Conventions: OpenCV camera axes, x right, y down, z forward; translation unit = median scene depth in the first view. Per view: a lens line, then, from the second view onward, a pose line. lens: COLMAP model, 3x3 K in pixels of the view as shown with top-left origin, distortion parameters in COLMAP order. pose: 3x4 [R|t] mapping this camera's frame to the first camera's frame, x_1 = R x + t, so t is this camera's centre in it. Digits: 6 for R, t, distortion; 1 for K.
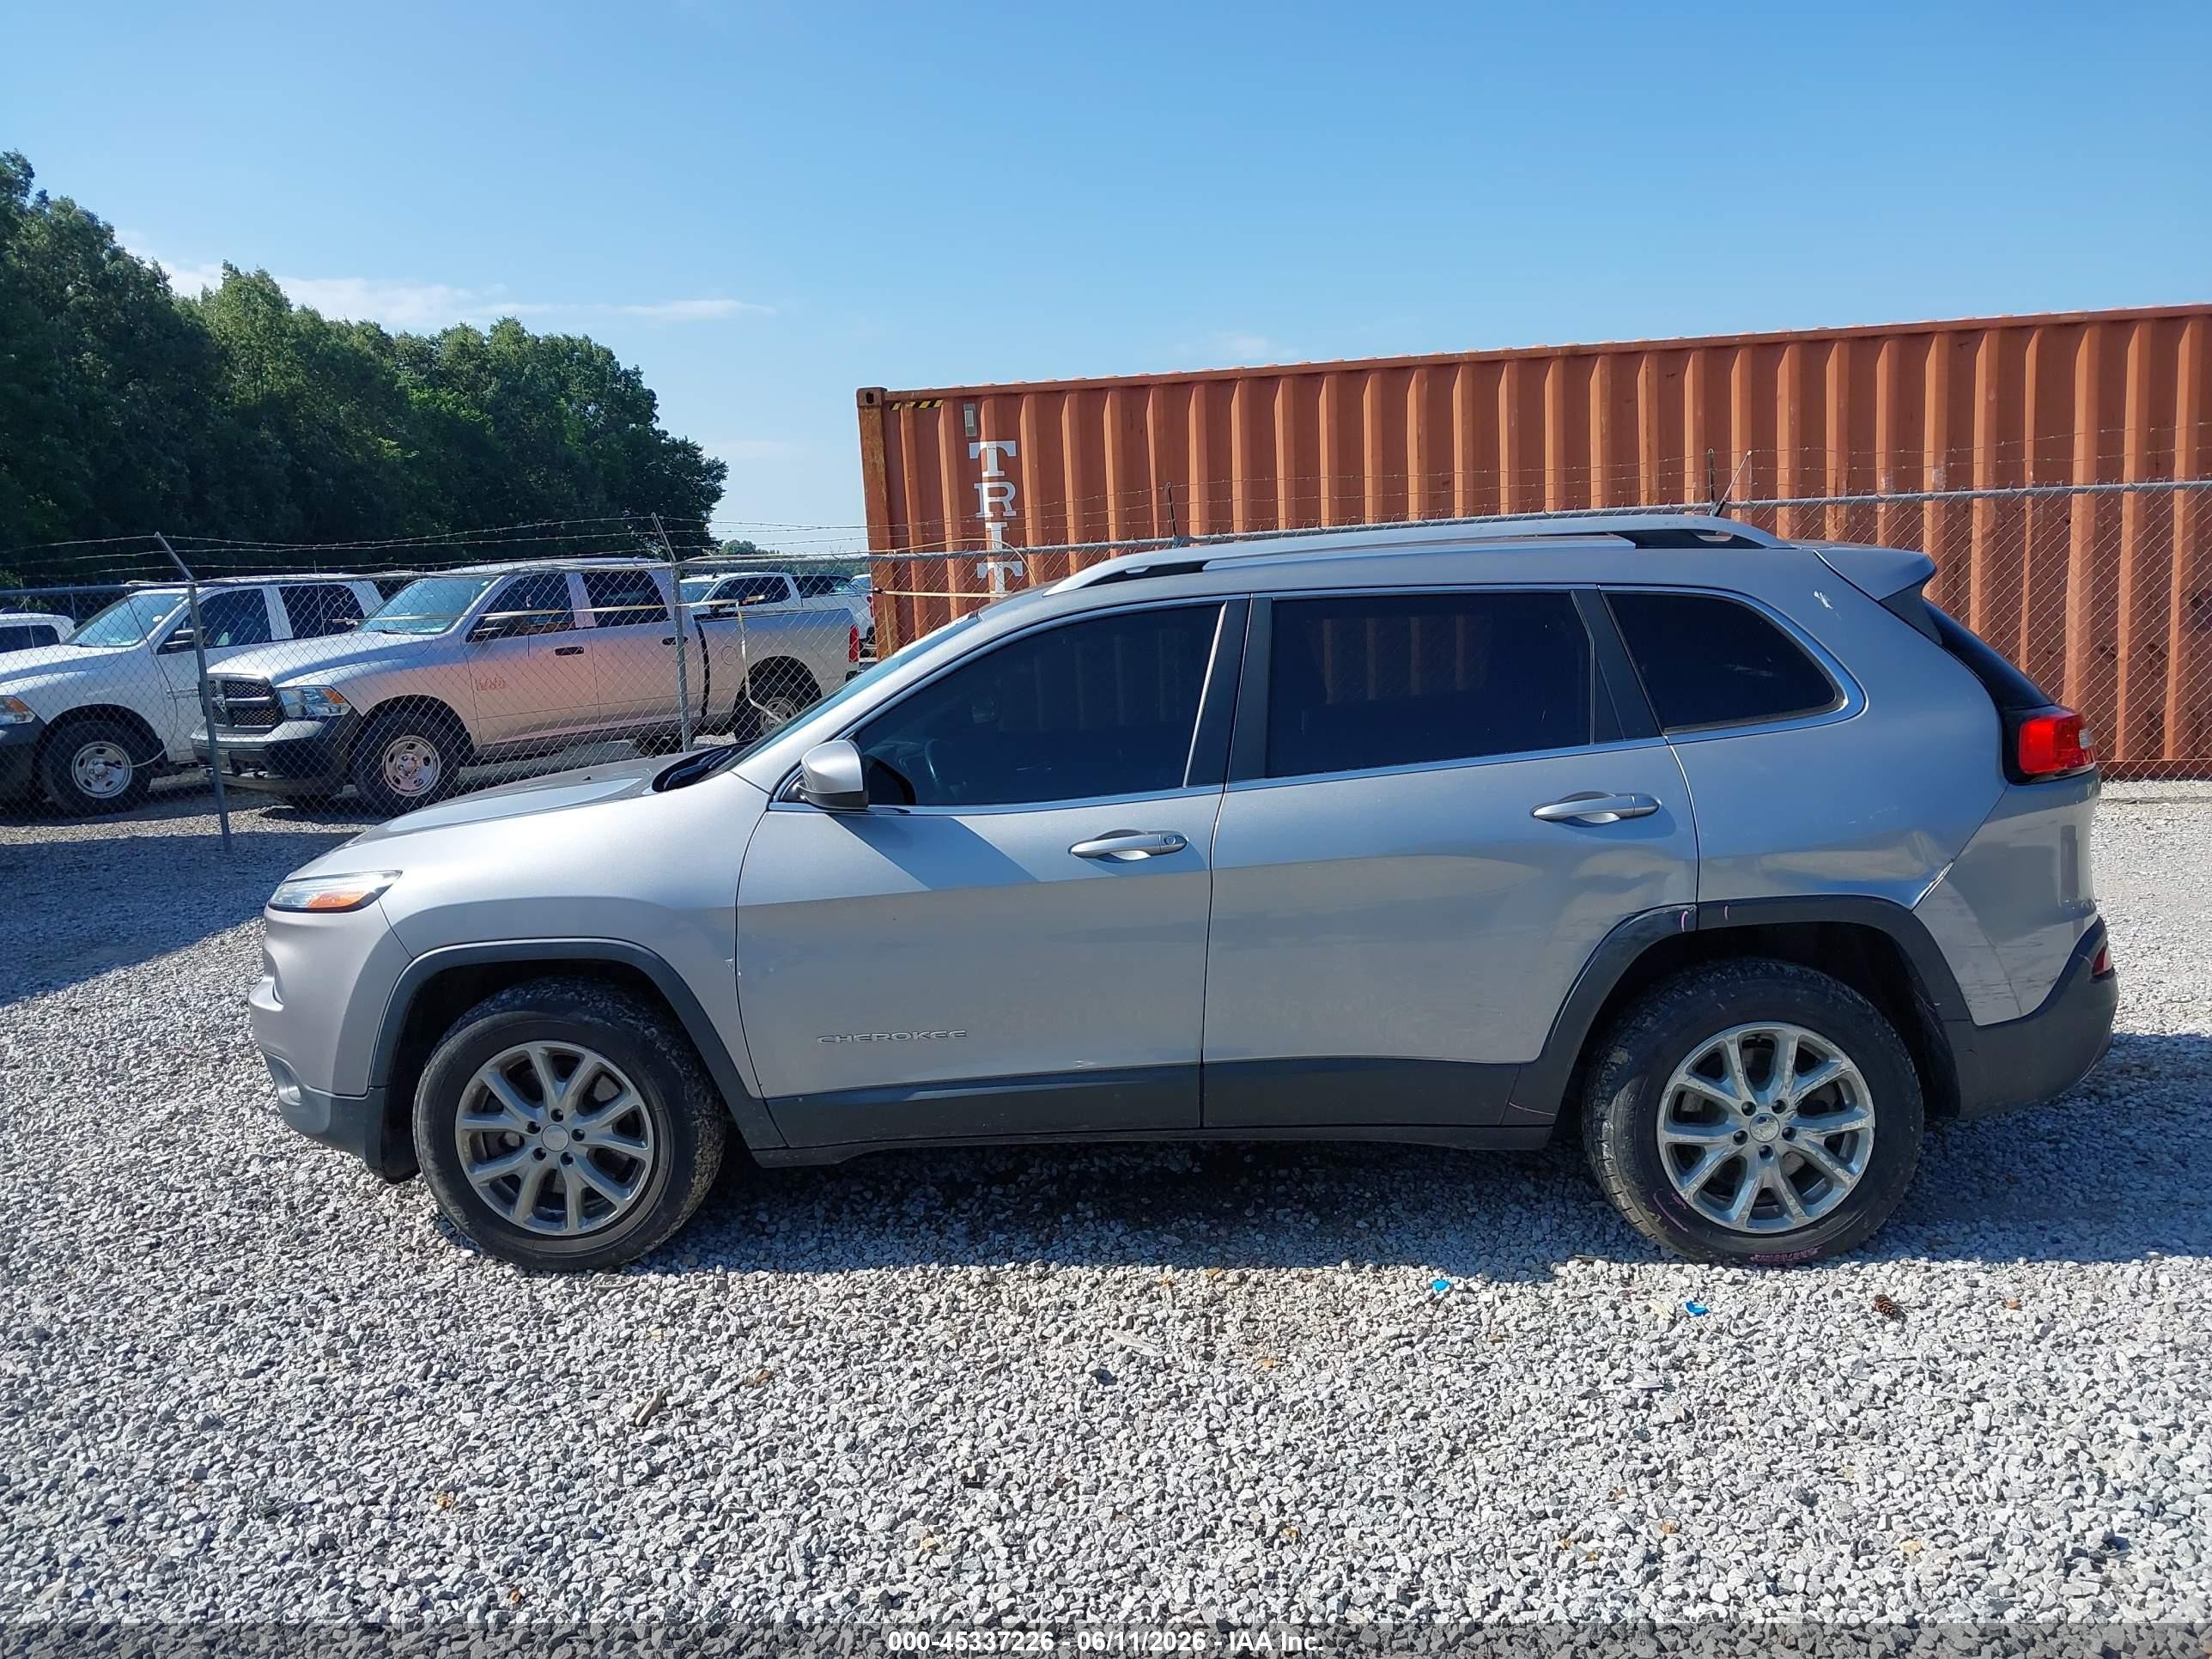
lens RADIAL K [[1798.7, 0, 1062.7], [0, 1798.7, 832.9], [0, 0, 1]] dist [0.014618, -0.002004]
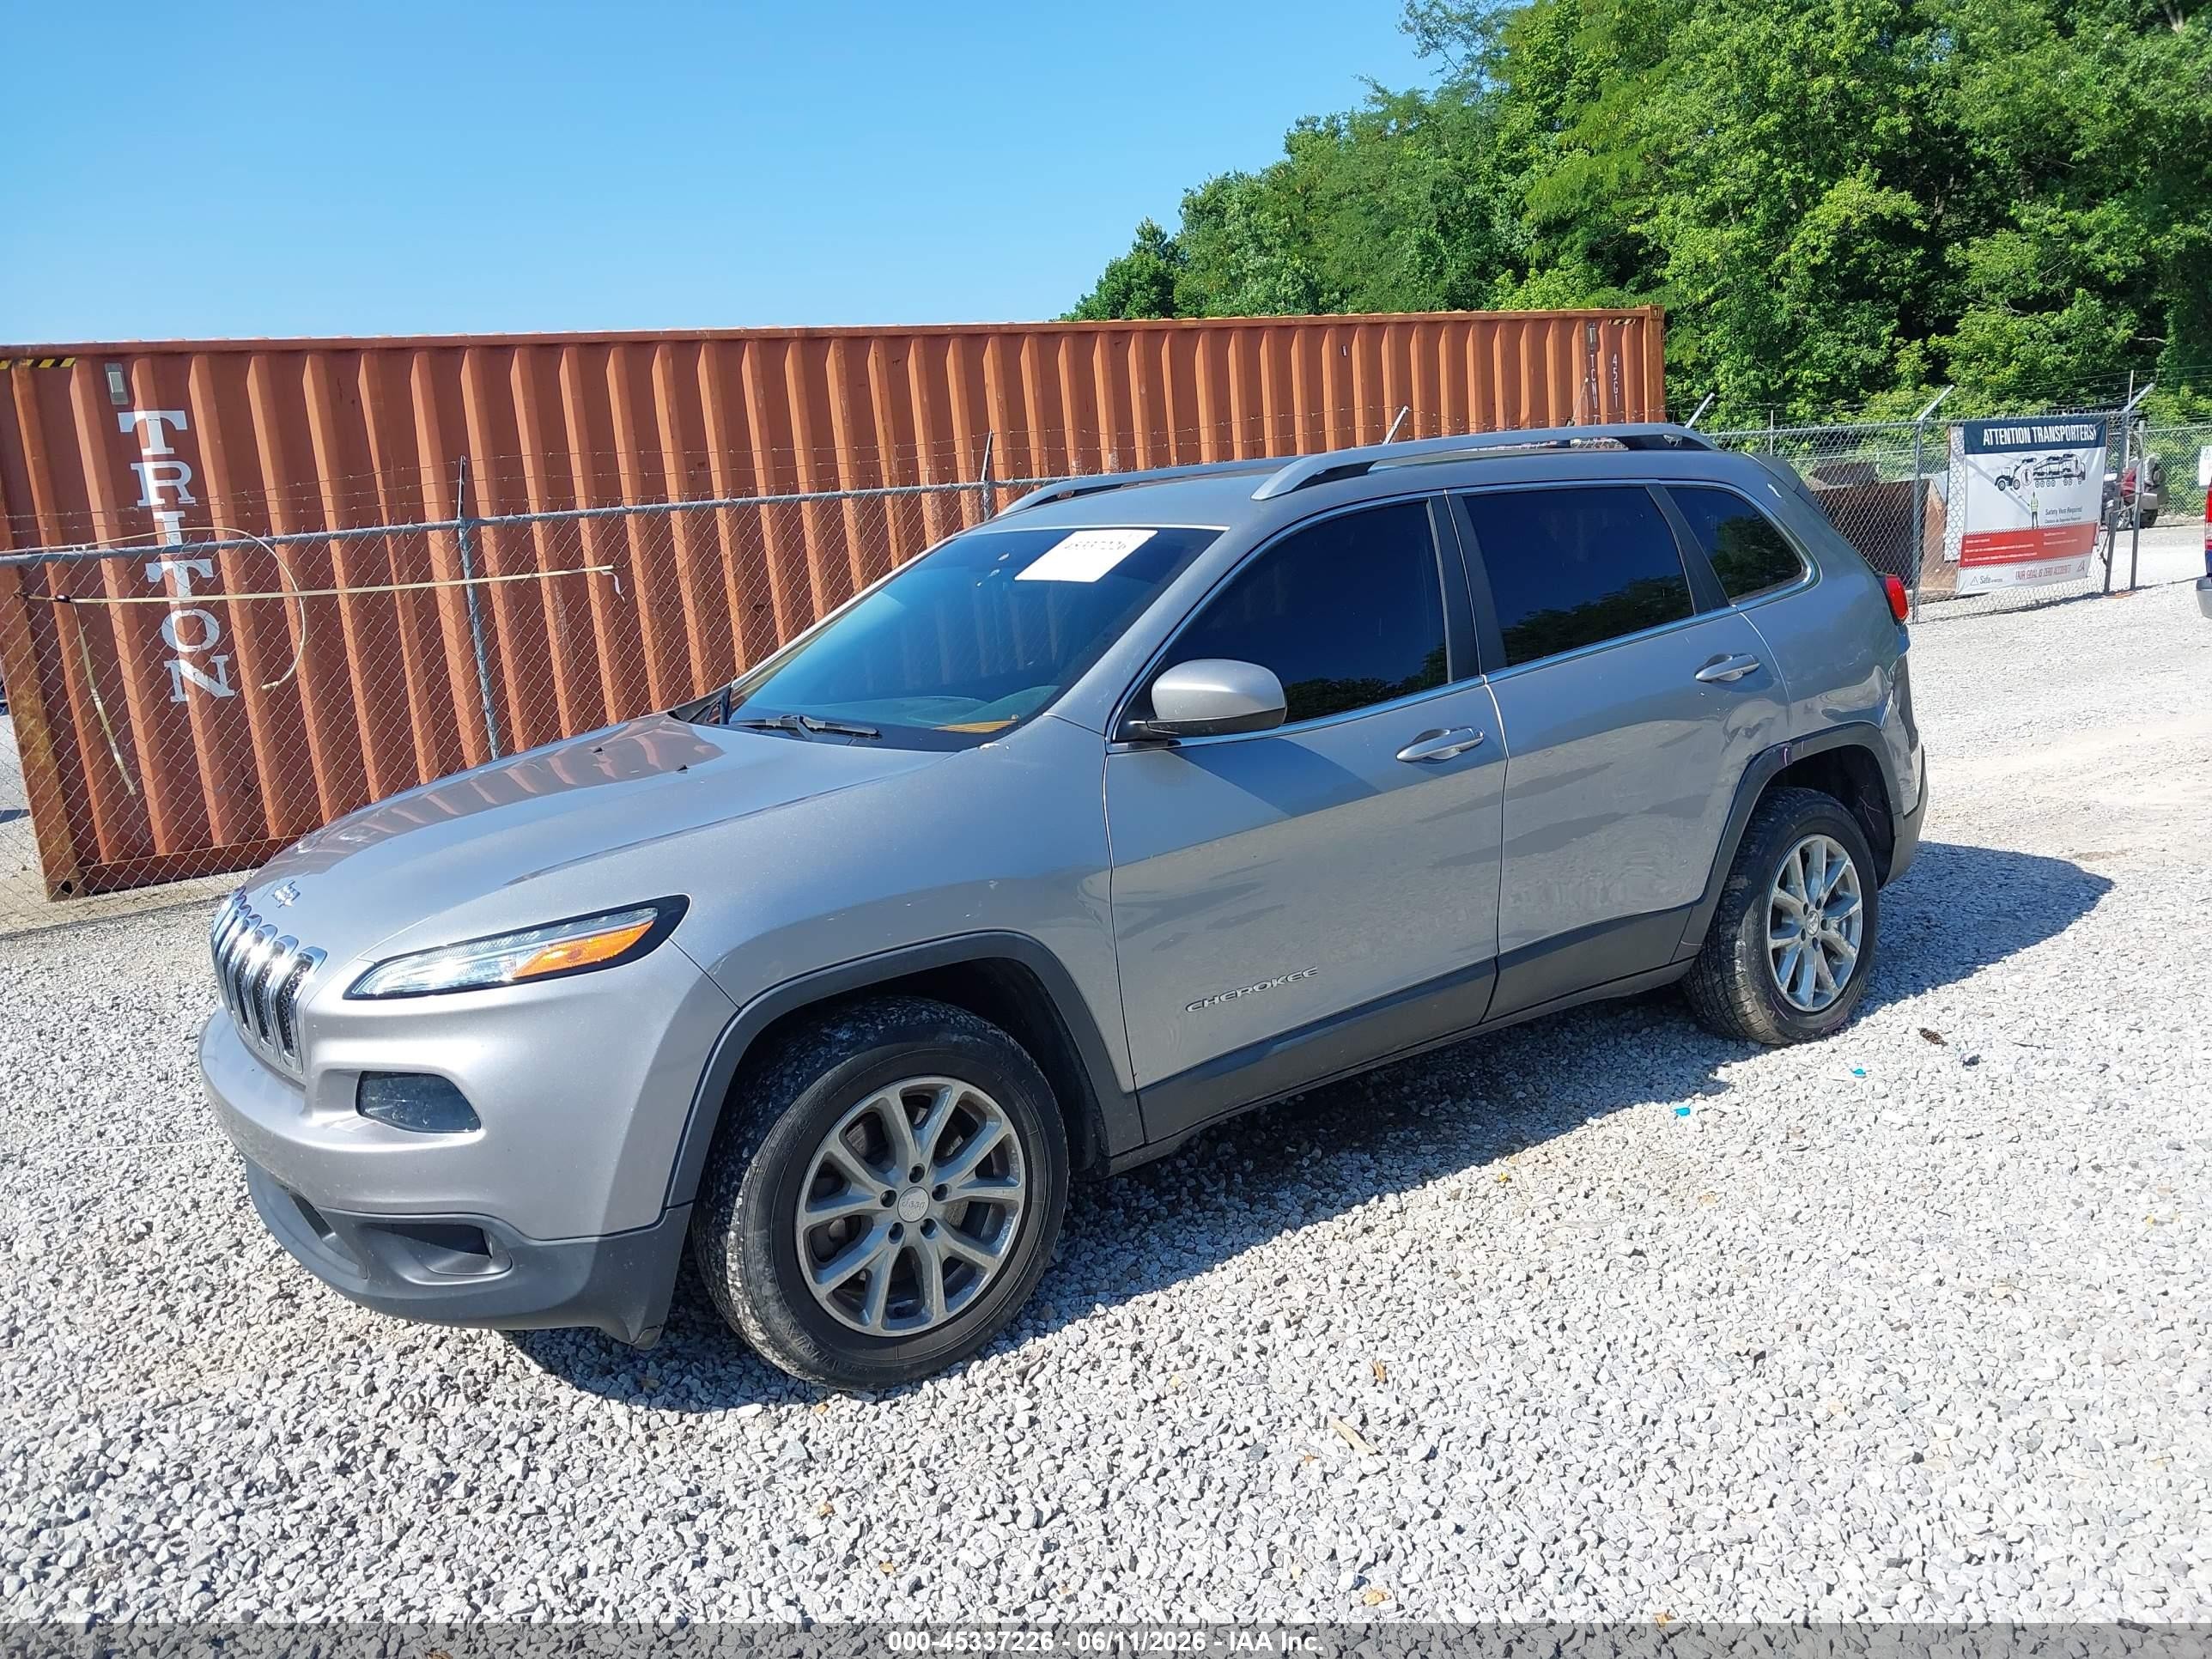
lens RADIAL K [[1777.5, 0, 1102.3], [0, 1777.5, 840.6], [0, 0, 1]] dist [0.030414, -0.062512]
pose [[0.763078, -0.130229, 0.633050, -0.702242], [0.135730, 0.989937, 0.040037, -0.004581], [-0.631893, 0.055372, 0.773075, 0.360551]]
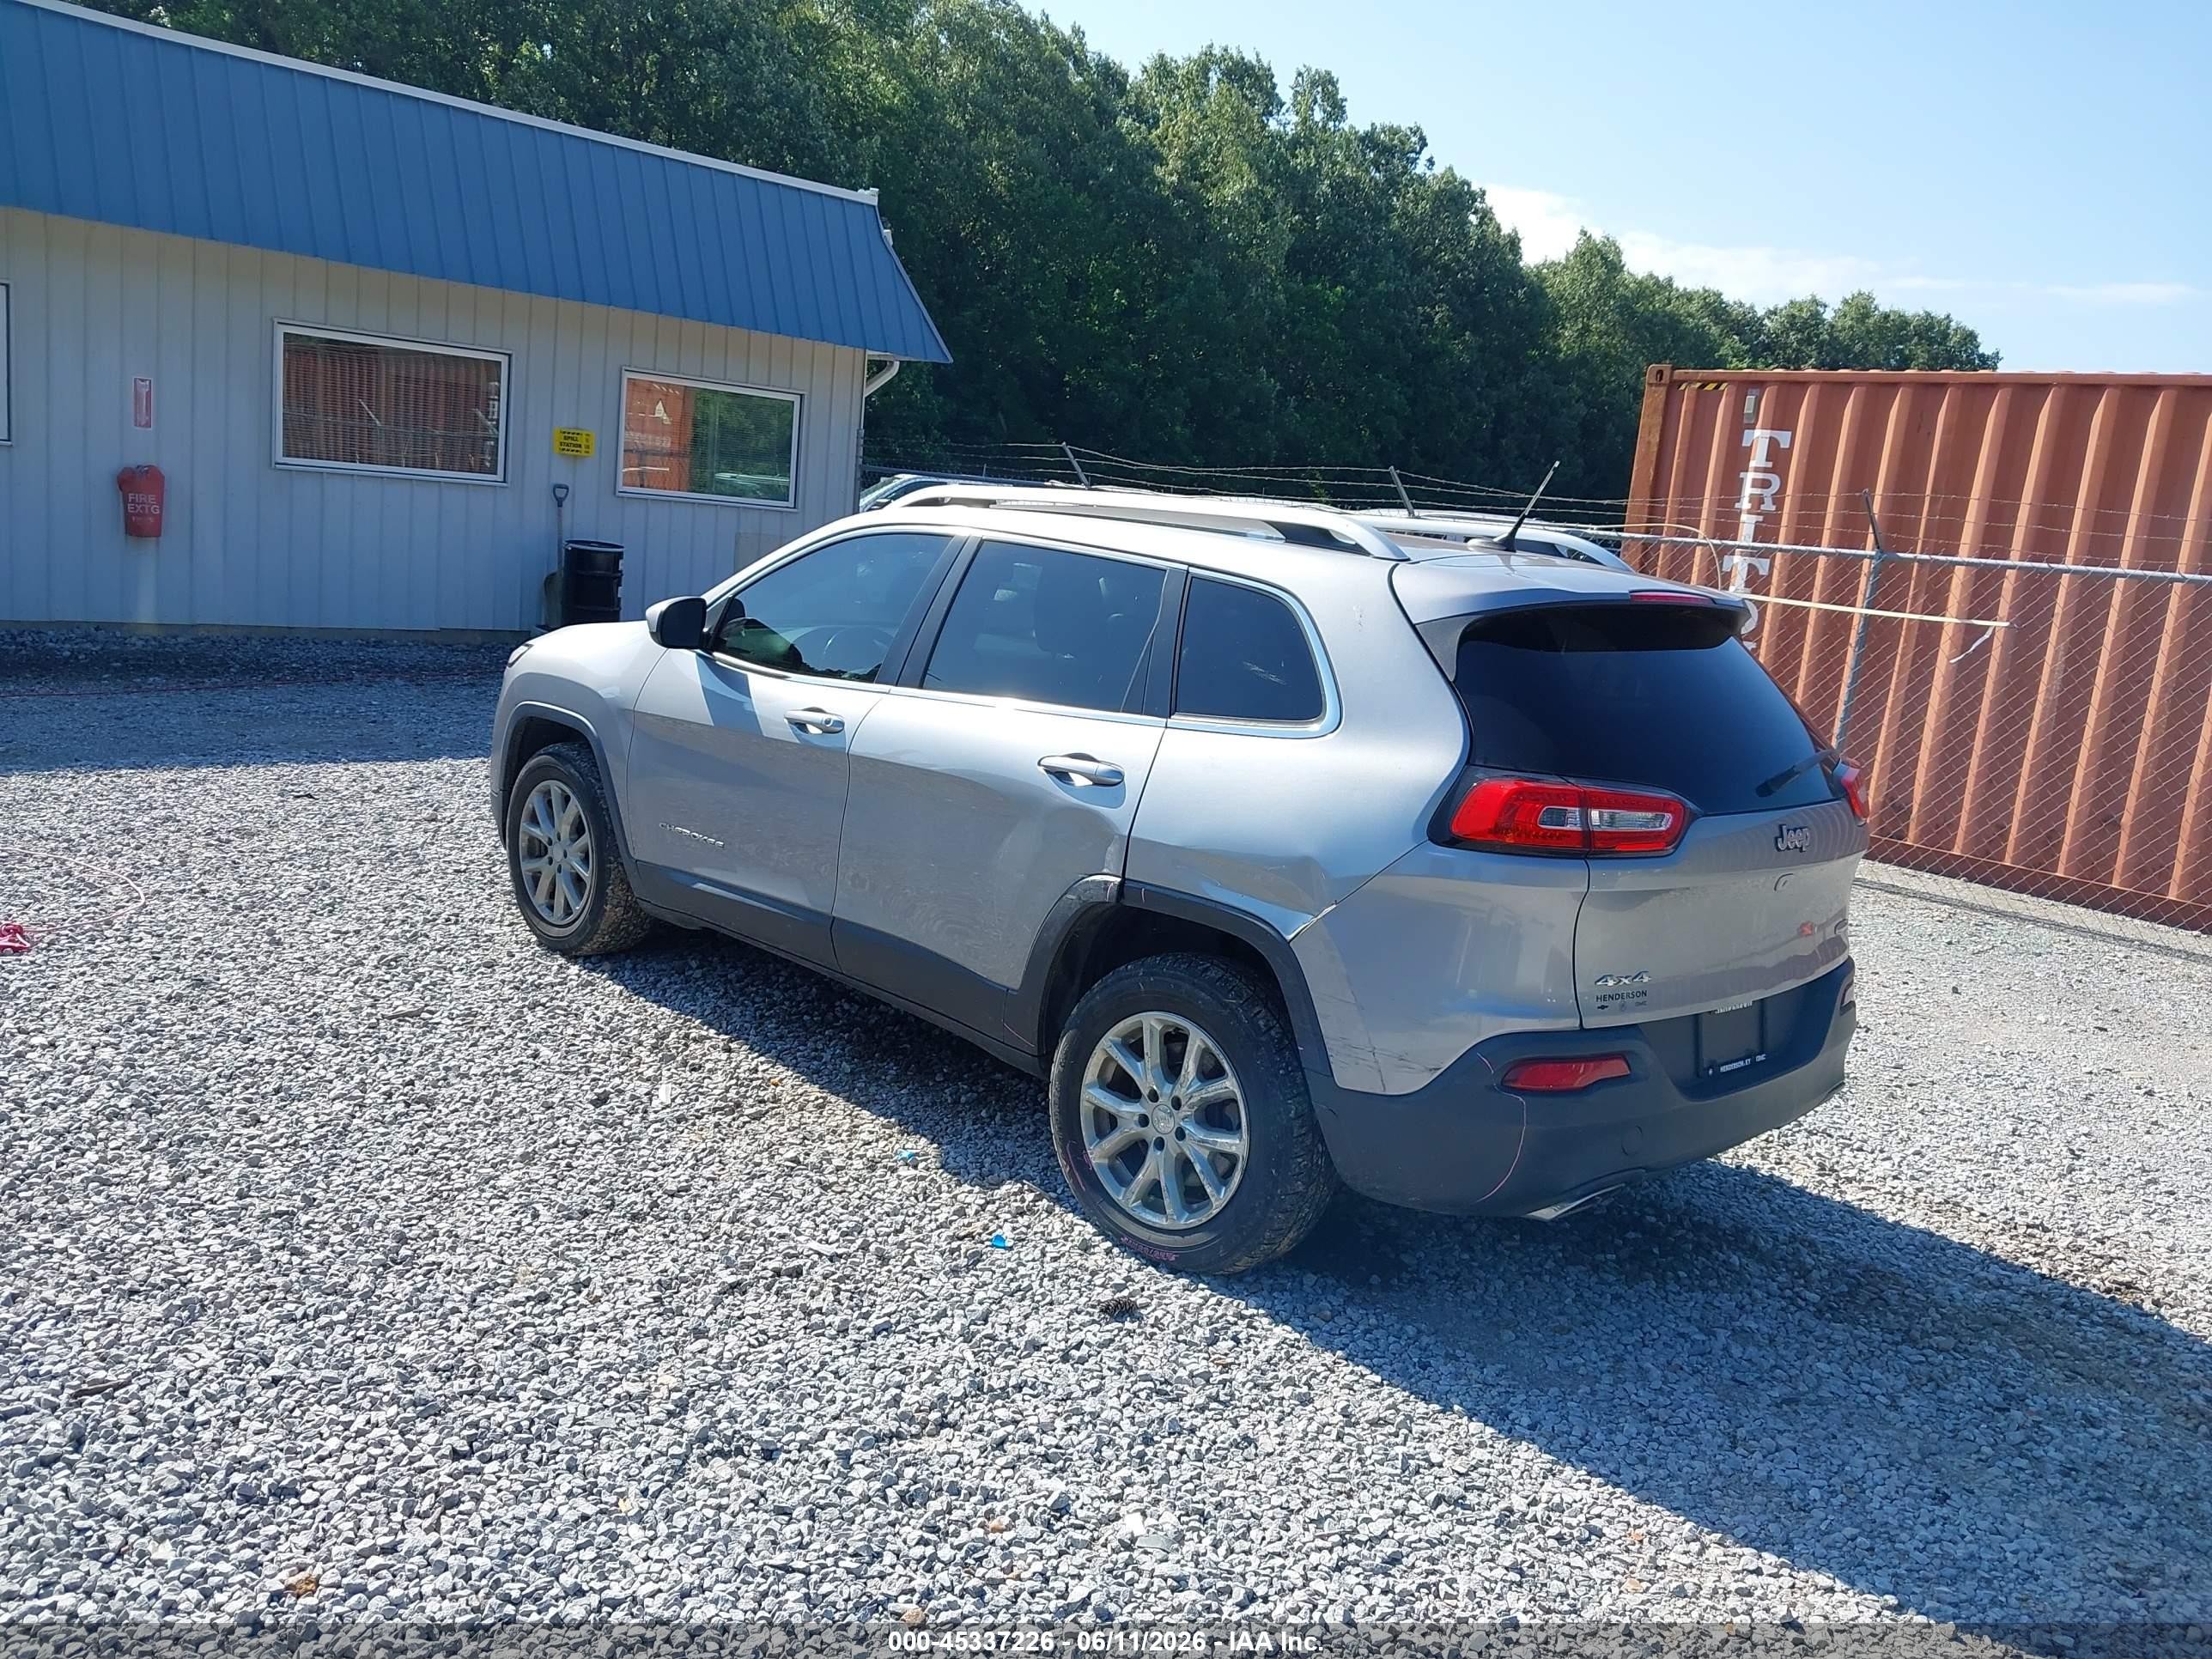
lens RADIAL K [[1728.7, 0, 1063.0], [0, 1728.7, 812.6], [0, 0, 1]] dist [0.064575, -0.088431]
pose [[0.743326, 0.229056, -0.628490, 0.885805], [-0.219440, 0.971051, 0.094368, -0.078611], [0.631911, 0.067770, 0.772072, 0.202687]]
